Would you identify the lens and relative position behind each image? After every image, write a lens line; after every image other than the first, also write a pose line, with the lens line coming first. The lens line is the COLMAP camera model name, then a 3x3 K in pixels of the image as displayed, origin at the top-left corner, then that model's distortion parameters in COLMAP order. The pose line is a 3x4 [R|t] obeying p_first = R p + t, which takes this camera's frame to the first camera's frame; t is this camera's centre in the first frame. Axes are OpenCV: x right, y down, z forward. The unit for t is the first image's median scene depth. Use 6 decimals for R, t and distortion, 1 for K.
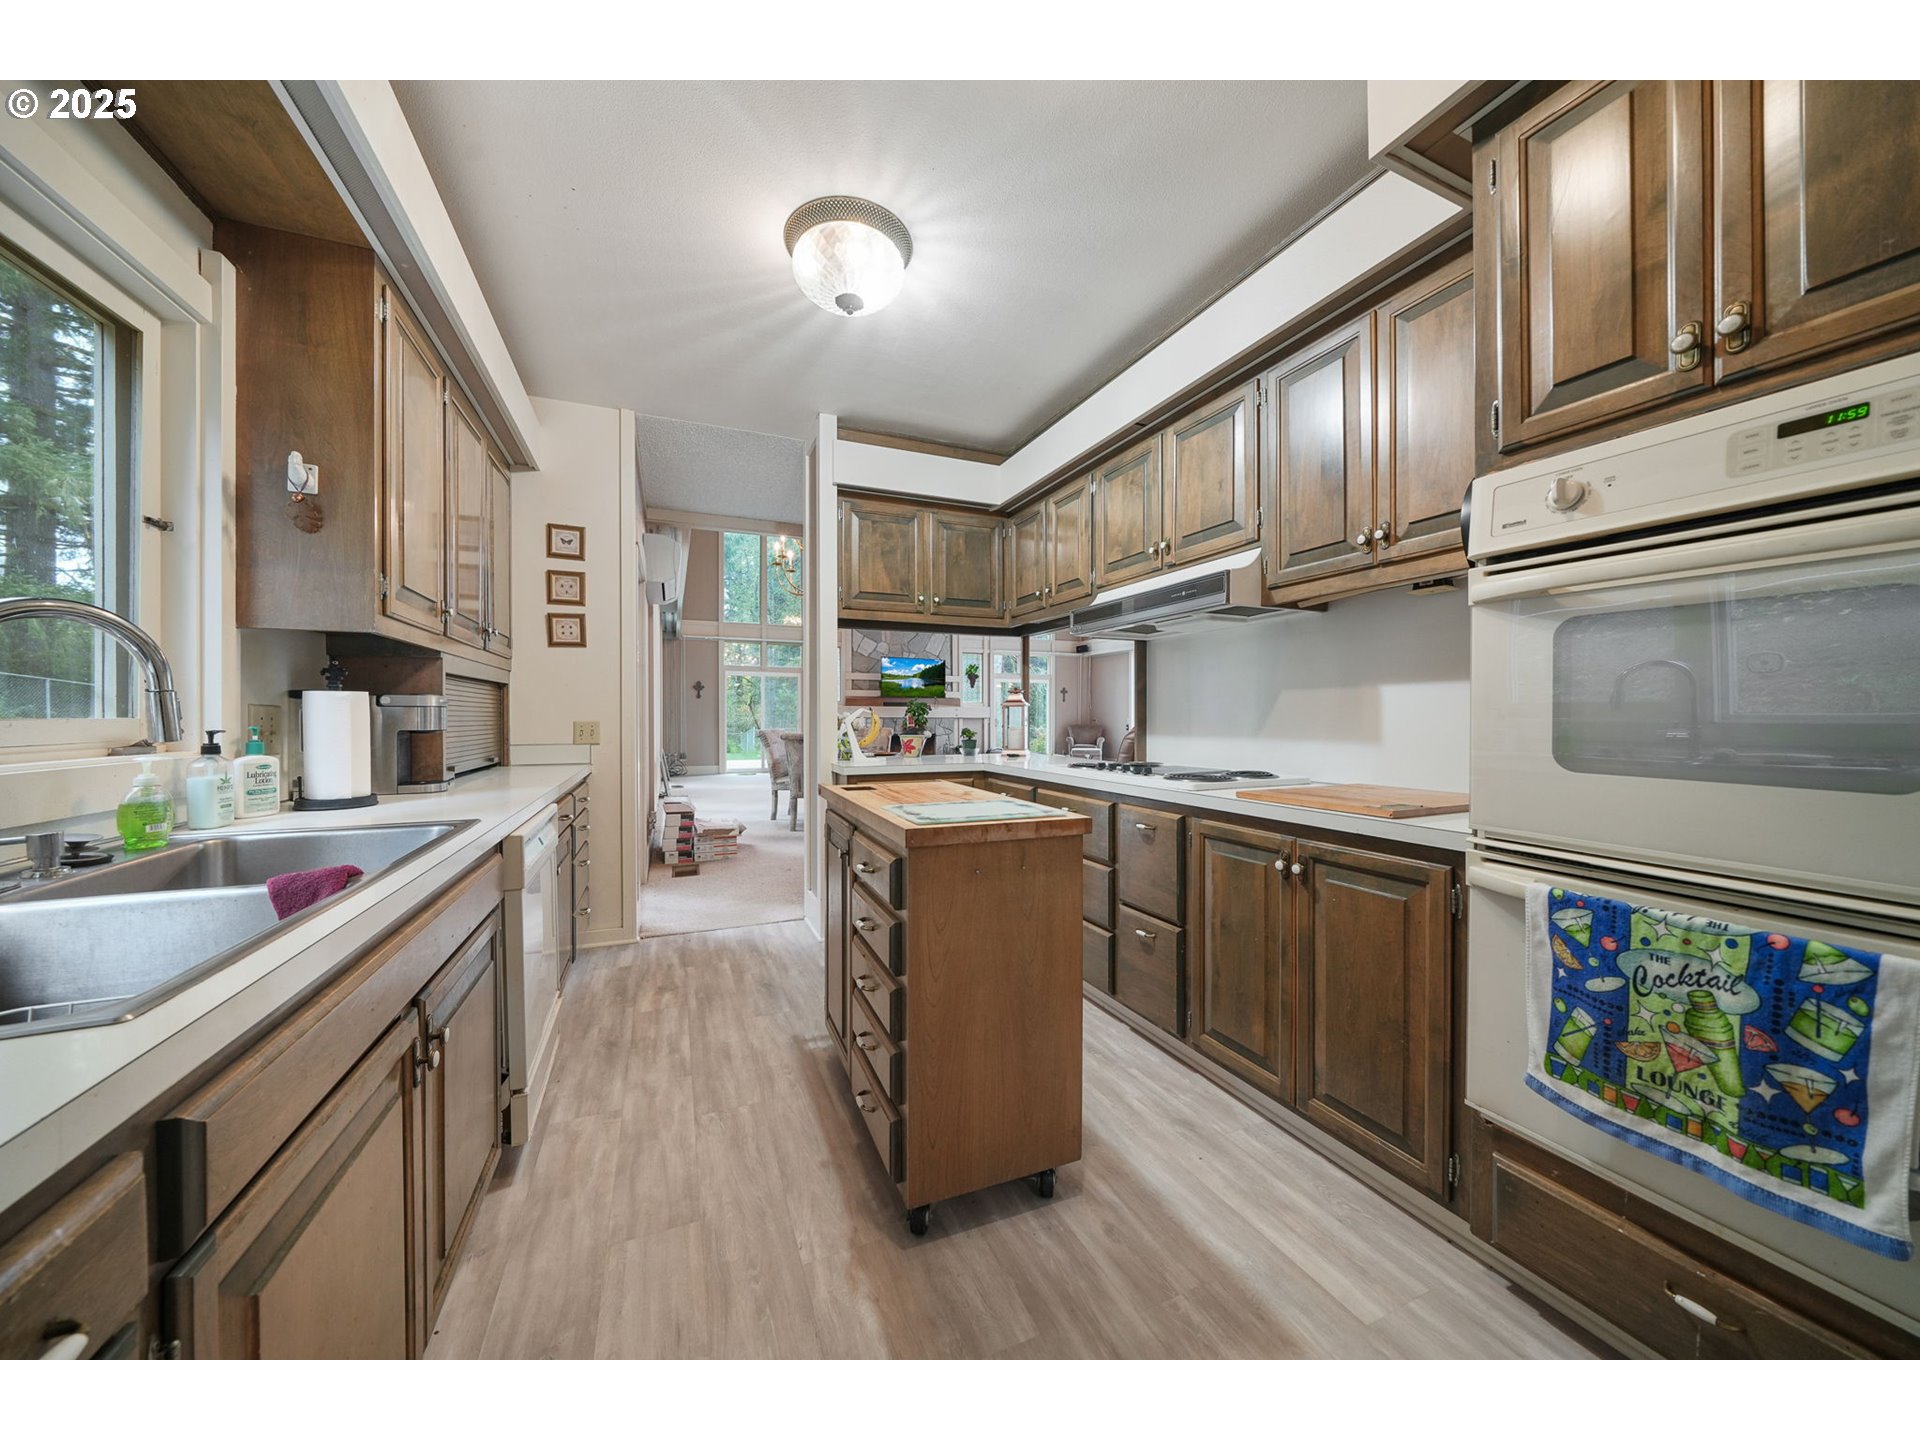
lens RADIAL K [[669.6, 0, 960.5], [0, 669.6, 716.2], [0, 0, 1]] dist [-0.006629, -0.000079]
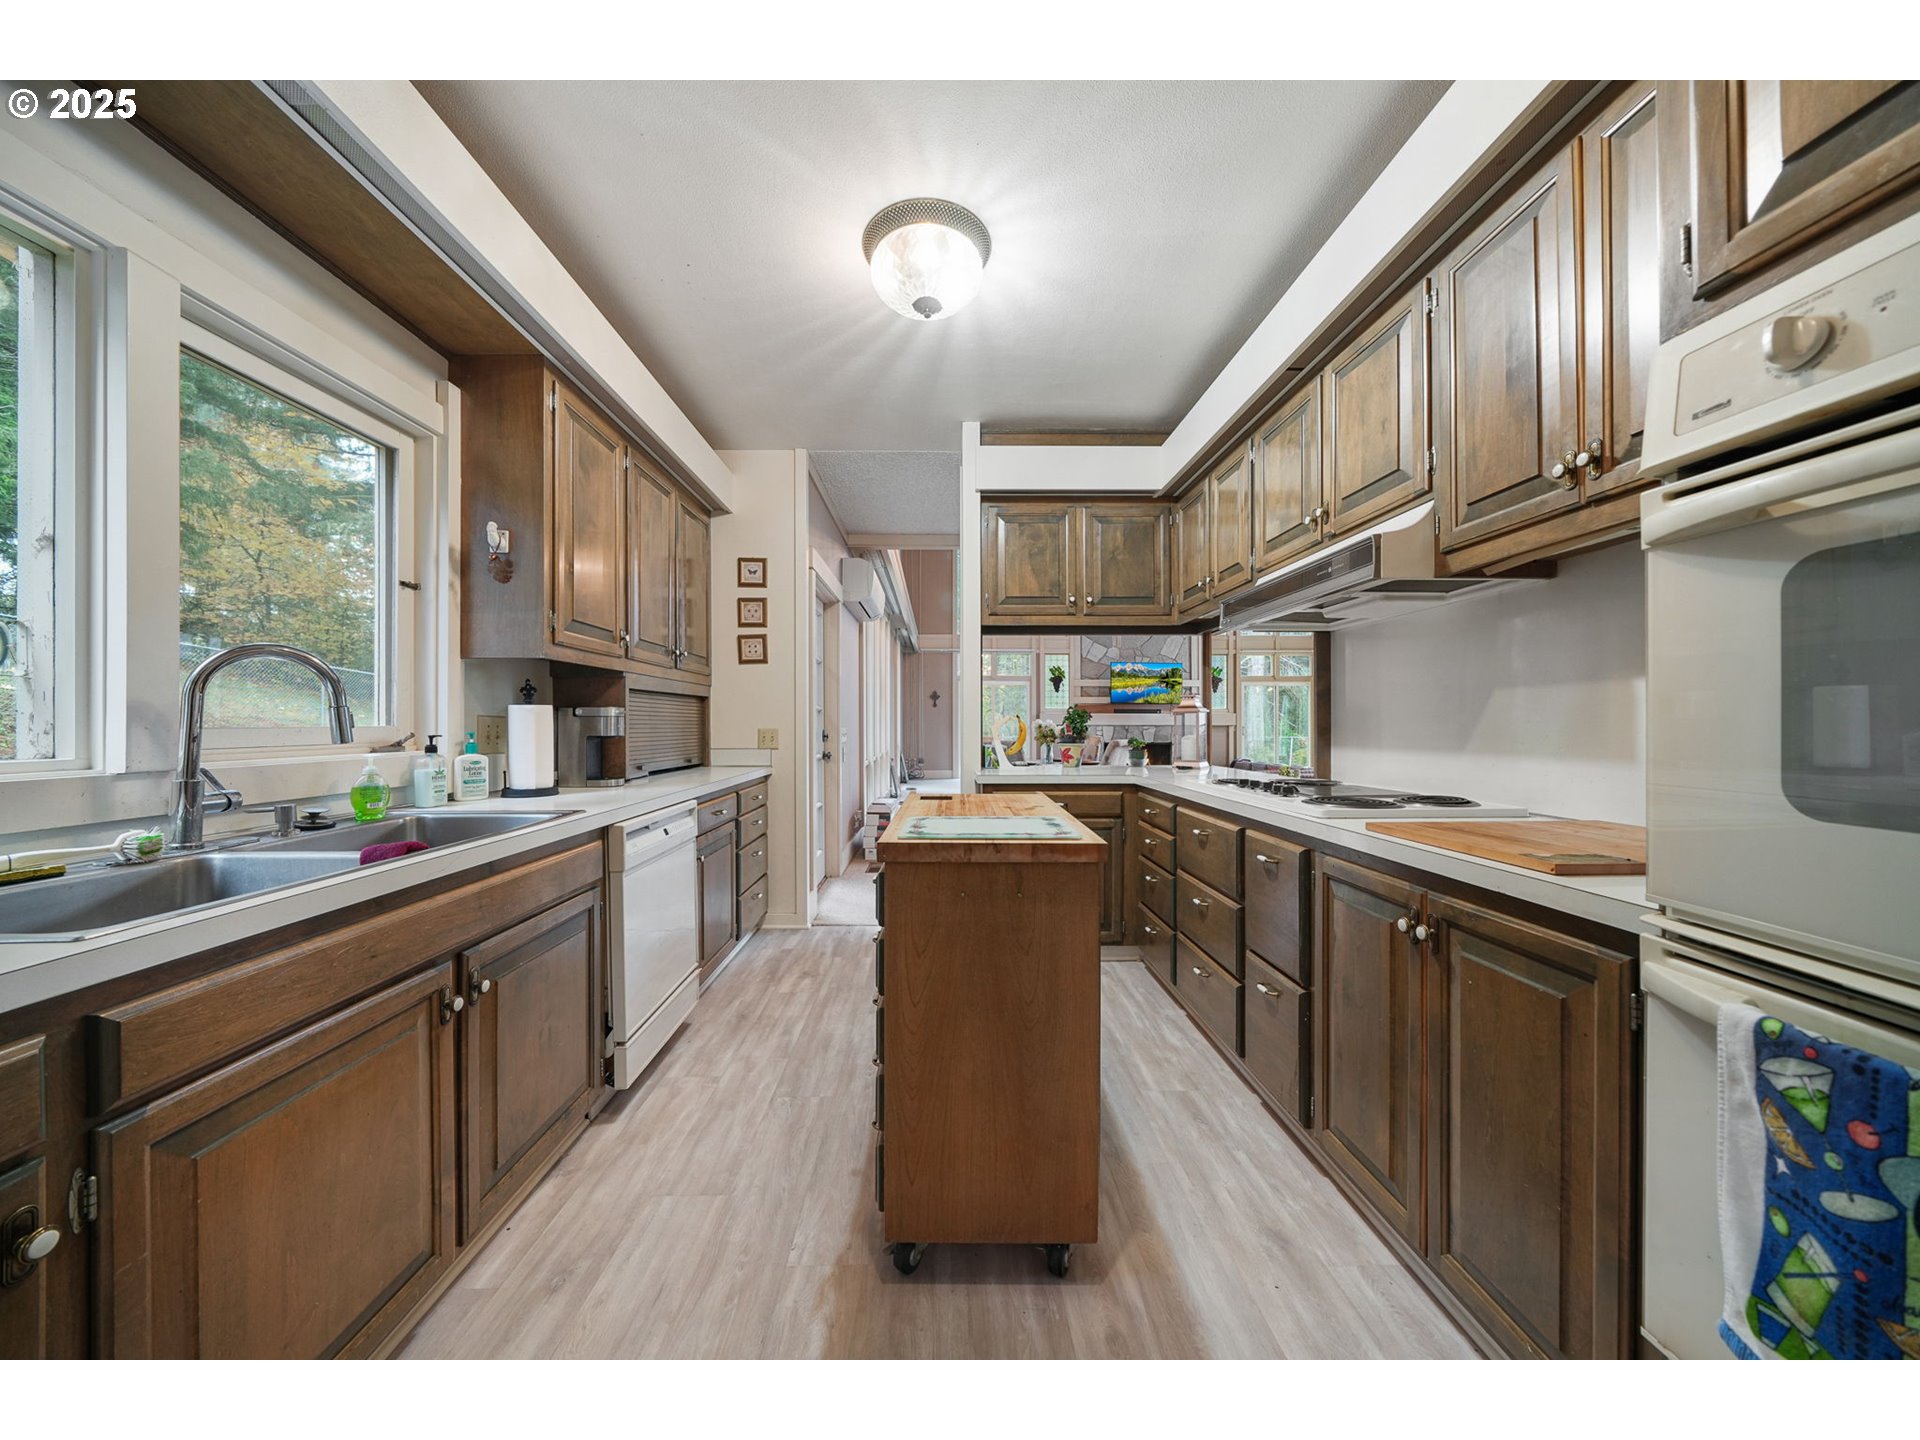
lens RADIAL K [[672.2, 0, 954.3], [0, 672.2, 720.5], [0, 0, 1]] dist [-0.008131, 0.001358]
pose [[0.922972, -0.002540, -0.384859, 0.294302], [0.000820, 0.999989, -0.004633, -0.000563], [0.384867, 0.003961, 0.922964, 0.117913]]
